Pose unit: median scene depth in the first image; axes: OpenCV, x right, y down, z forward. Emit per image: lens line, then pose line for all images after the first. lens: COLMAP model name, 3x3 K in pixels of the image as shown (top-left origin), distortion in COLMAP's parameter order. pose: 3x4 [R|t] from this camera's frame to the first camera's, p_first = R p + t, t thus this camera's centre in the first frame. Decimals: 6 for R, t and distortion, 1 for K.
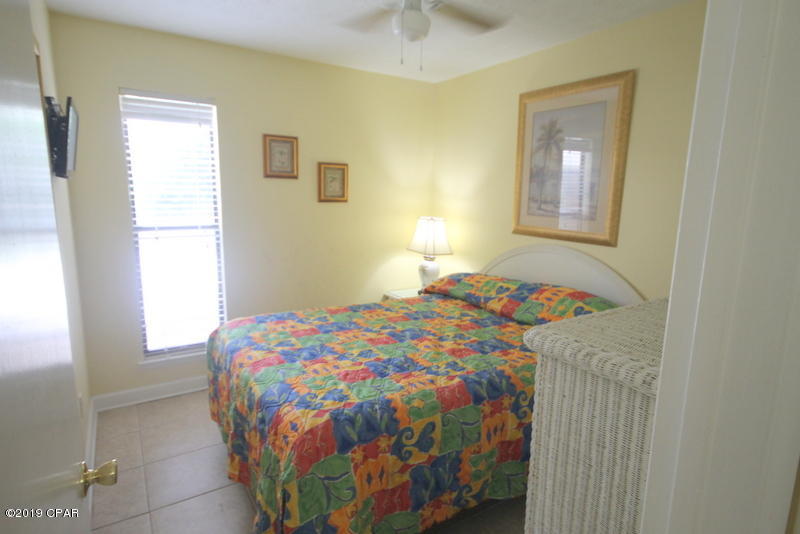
lens RADIAL K [[458.8, 0, 400.0], [0, 458.8, 267.0], [0, 0, 1]] dist [0.011523, -0.000197]
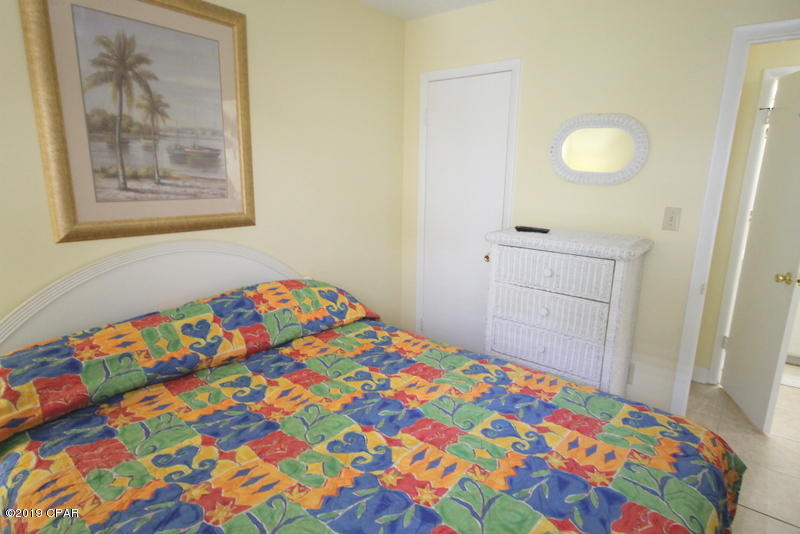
lens RADIAL K [[454.8, 0, 415.2], [0, 454.8, 268.3], [0, 0, 1]] dist [0.015355, -0.001877]
pose [[-0.360234, -0.227355, 0.904733, -0.383814], [0.127896, 0.948651, 0.289315, -0.153409], [-0.924053, 0.219933, -0.312659, 0.870909]]
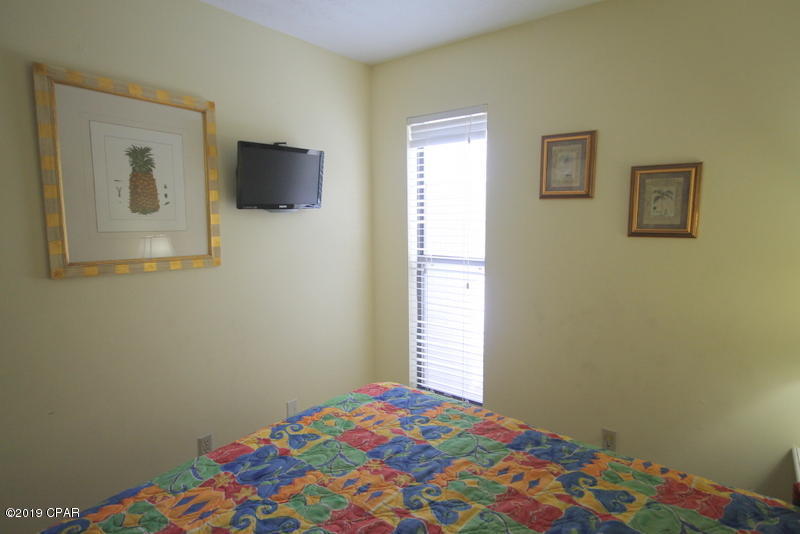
lens RADIAL K [[445.0, 0, 397.0], [0, 445.0, 266.9], [0, 0, 1]] dist [0.016509, 0.000230]
pose [[0.337618, 0.090387, -0.936933, 0.293432], [-0.144604, 0.988544, 0.043258, -0.101001], [0.930109, 0.120879, 0.346821, 0.636651]]
